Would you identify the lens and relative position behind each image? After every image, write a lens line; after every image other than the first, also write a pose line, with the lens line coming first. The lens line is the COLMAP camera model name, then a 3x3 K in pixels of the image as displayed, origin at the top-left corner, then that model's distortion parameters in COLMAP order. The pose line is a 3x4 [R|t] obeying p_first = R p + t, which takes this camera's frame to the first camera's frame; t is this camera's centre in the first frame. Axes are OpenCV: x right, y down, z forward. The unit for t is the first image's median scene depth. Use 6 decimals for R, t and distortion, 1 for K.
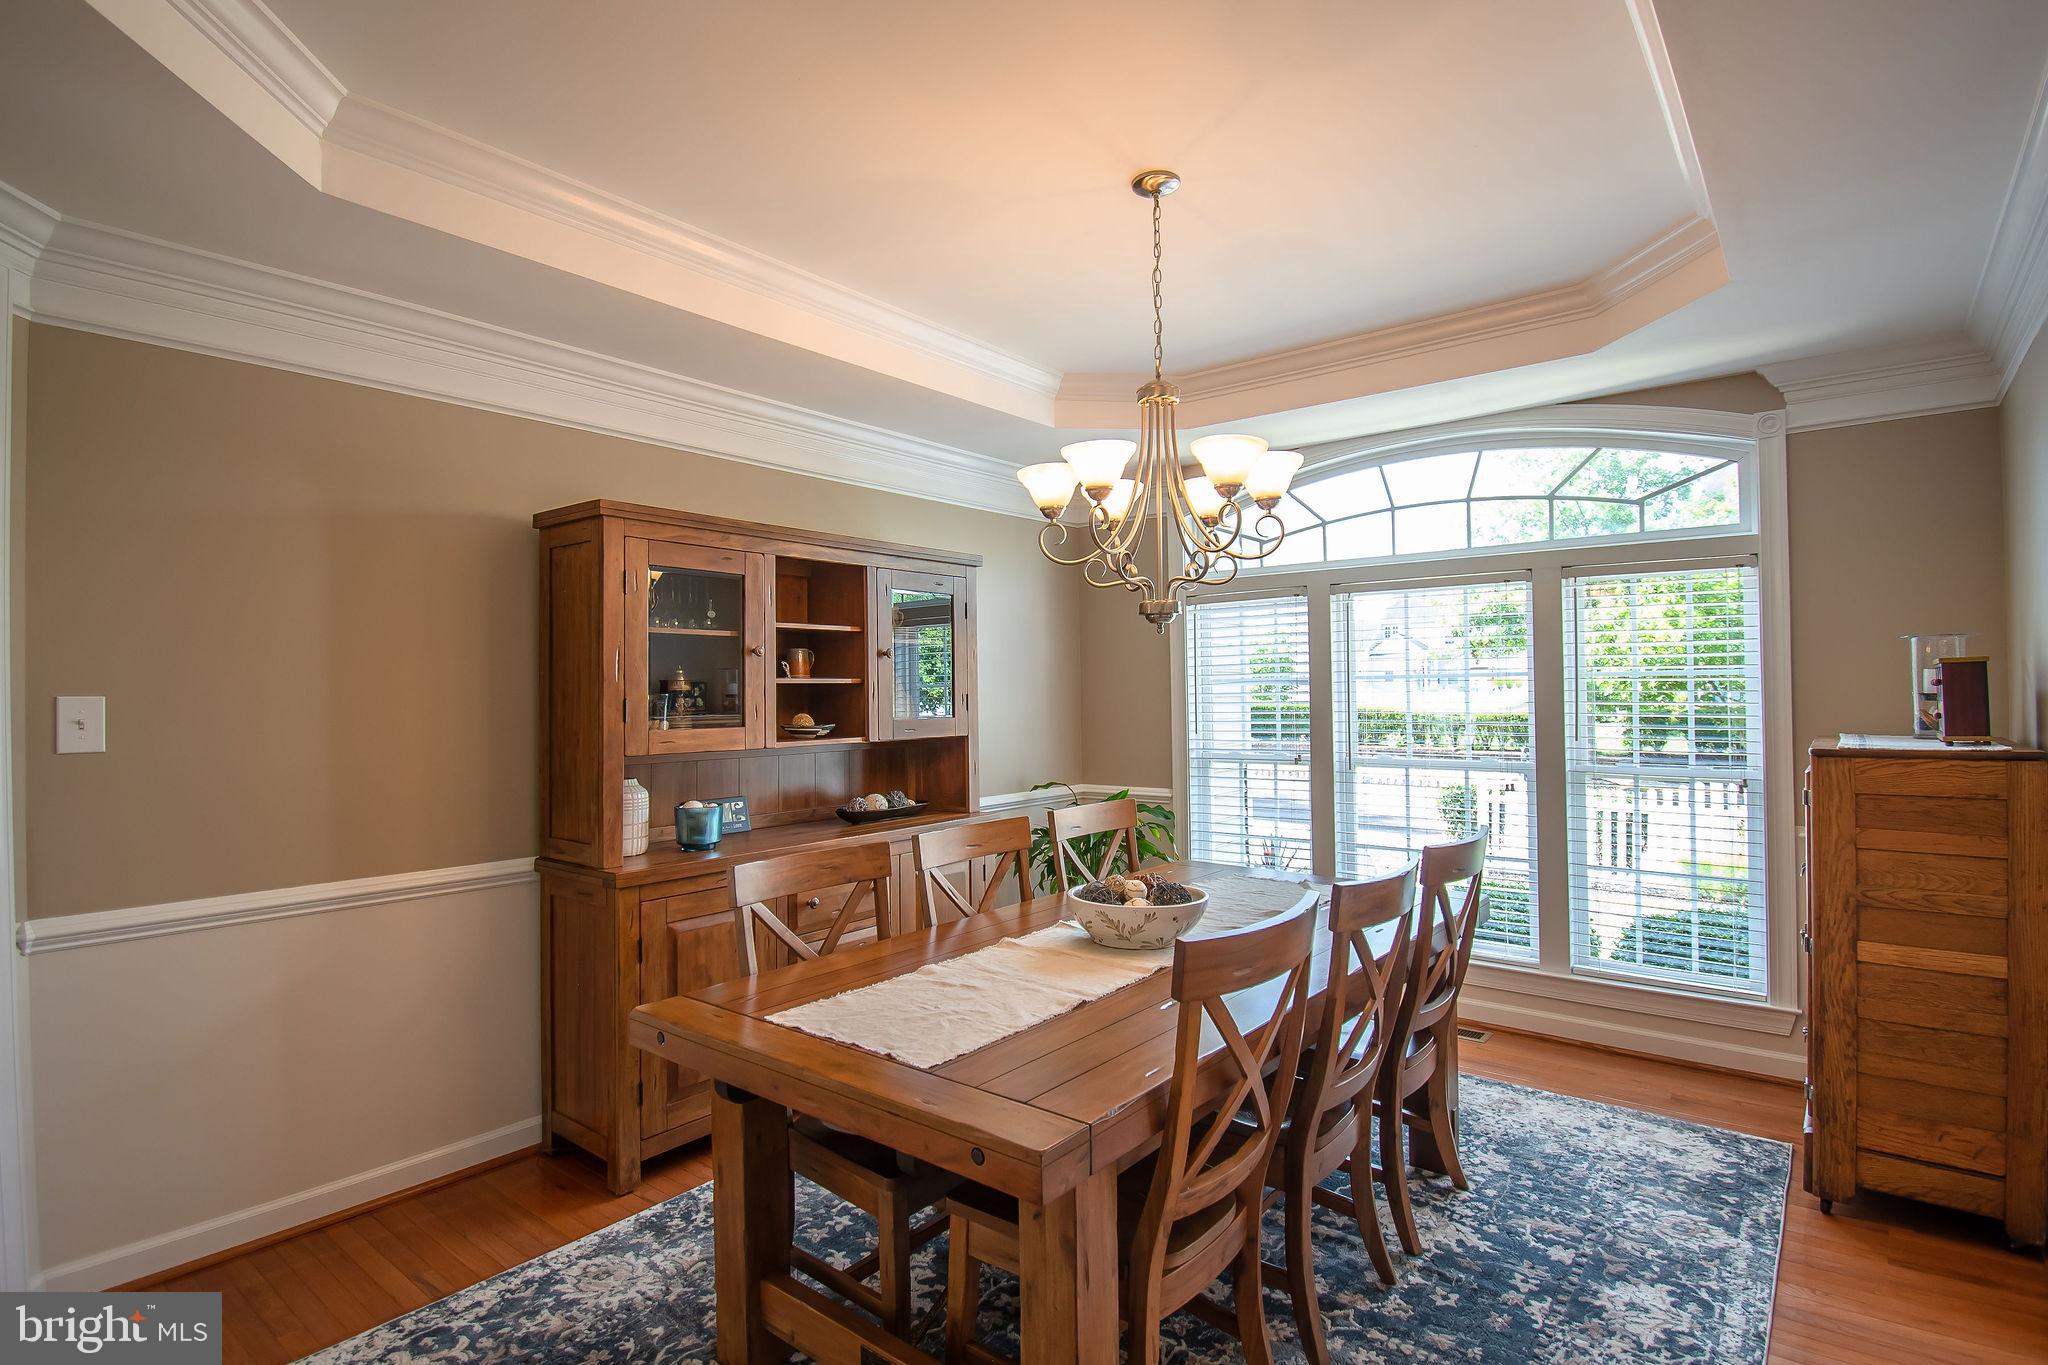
lens RADIAL K [[1027.4, 0, 1024.0], [0, 1027.4, 682.5], [0, 0, 1]] dist [0.013707, -0.024885]
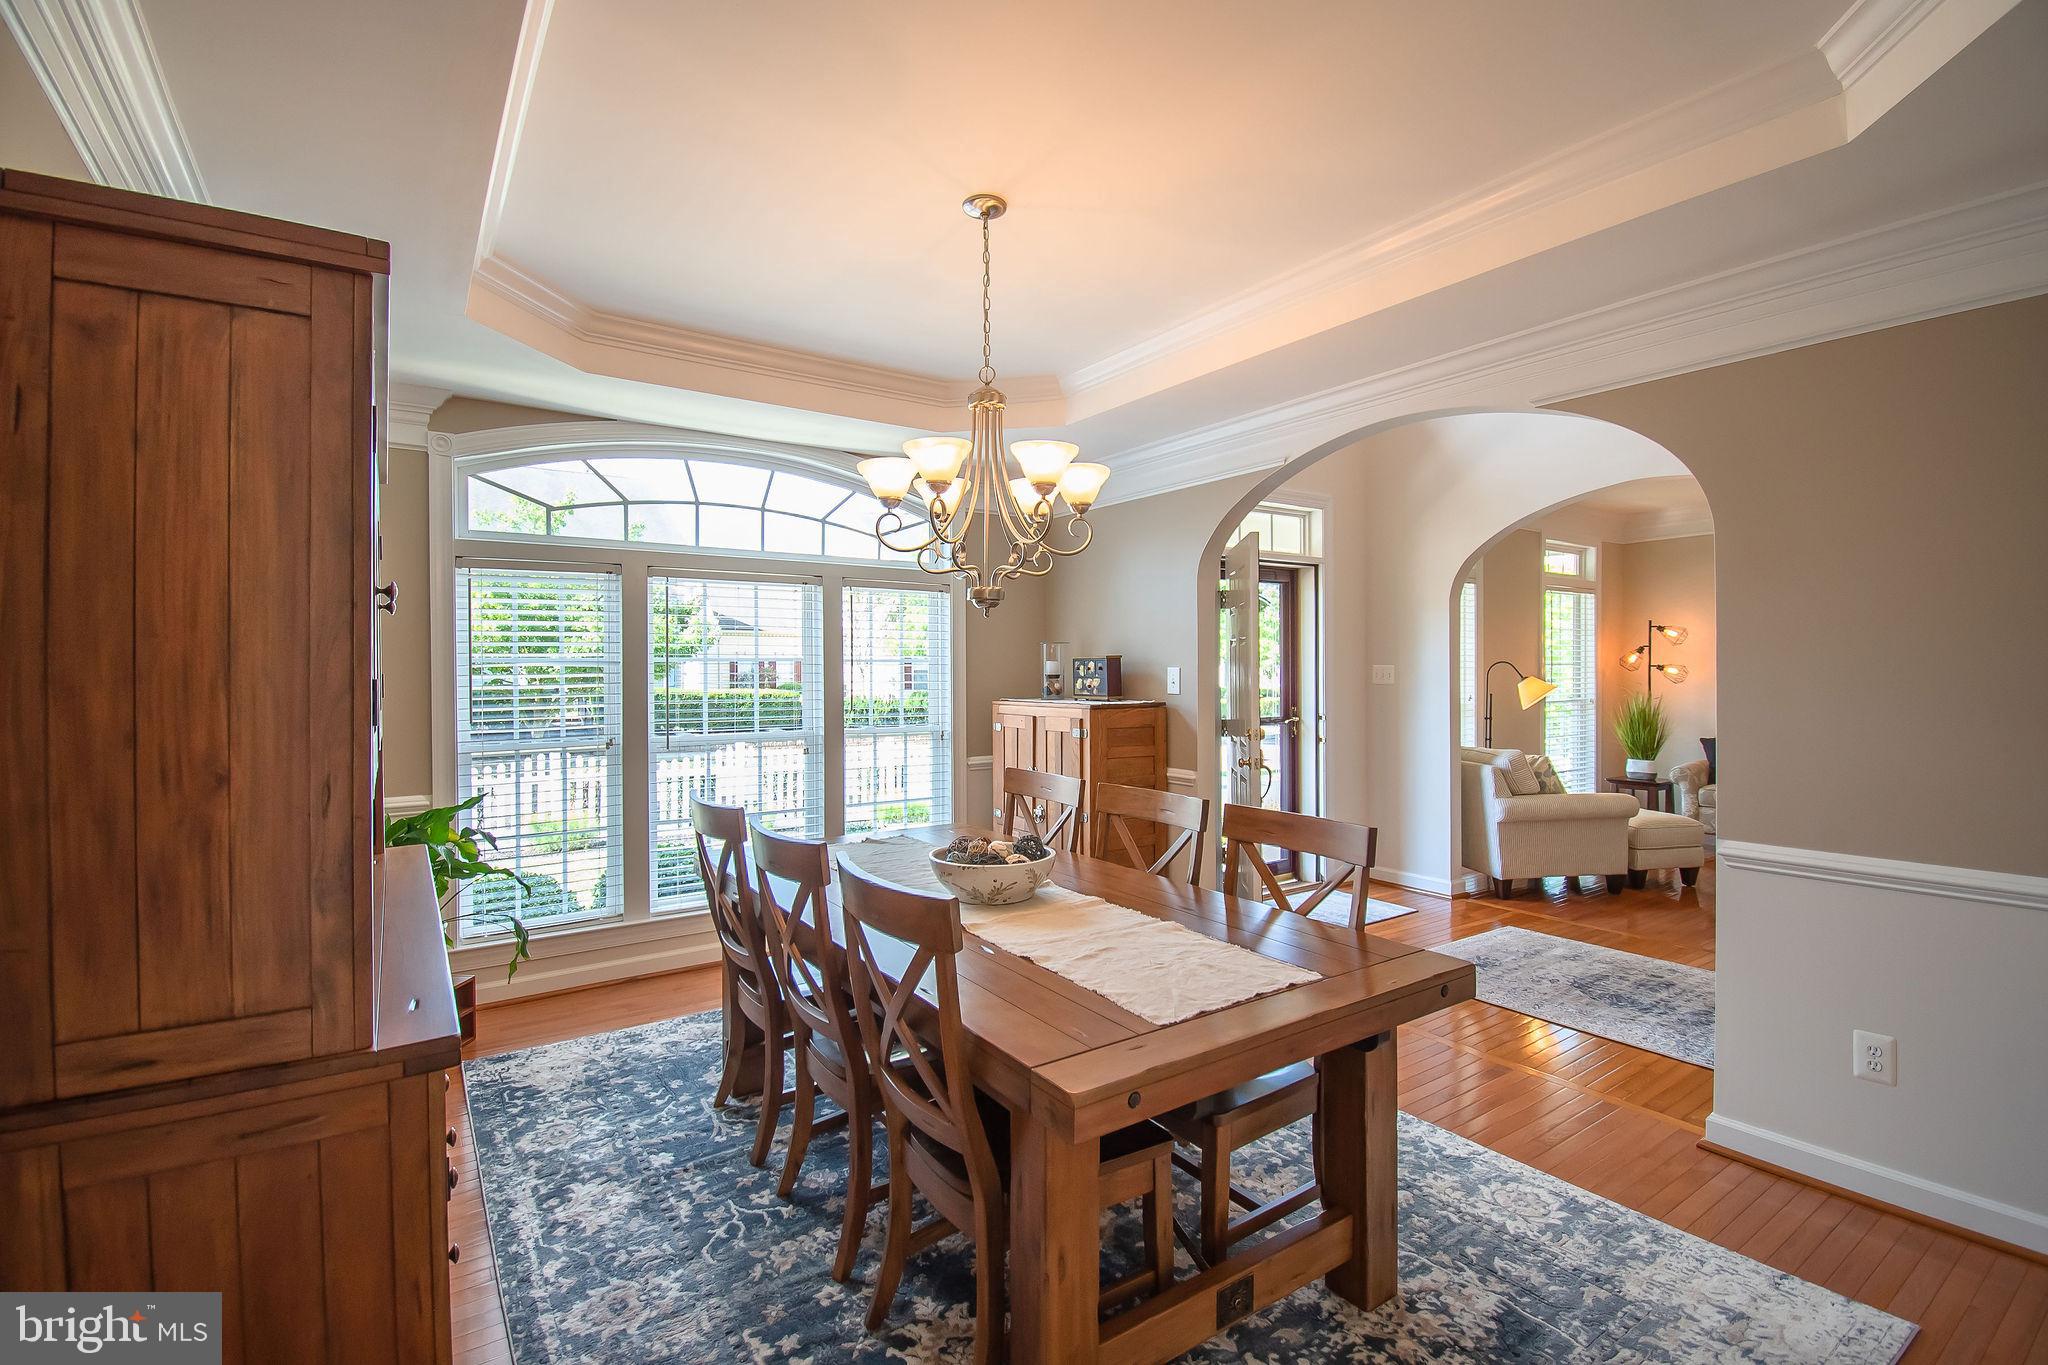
lens RADIAL K [[928.9, 0, 1034.8], [0, 928.9, 679.9], [0, 0, 1]] dist [0.014741, -0.022966]
pose [[0.271301, -0.003124, 0.962490, -0.538309], [-0.007731, 0.999955, 0.005424, 0.008481], [-0.962464, -0.008913, 0.271265, 0.444010]]
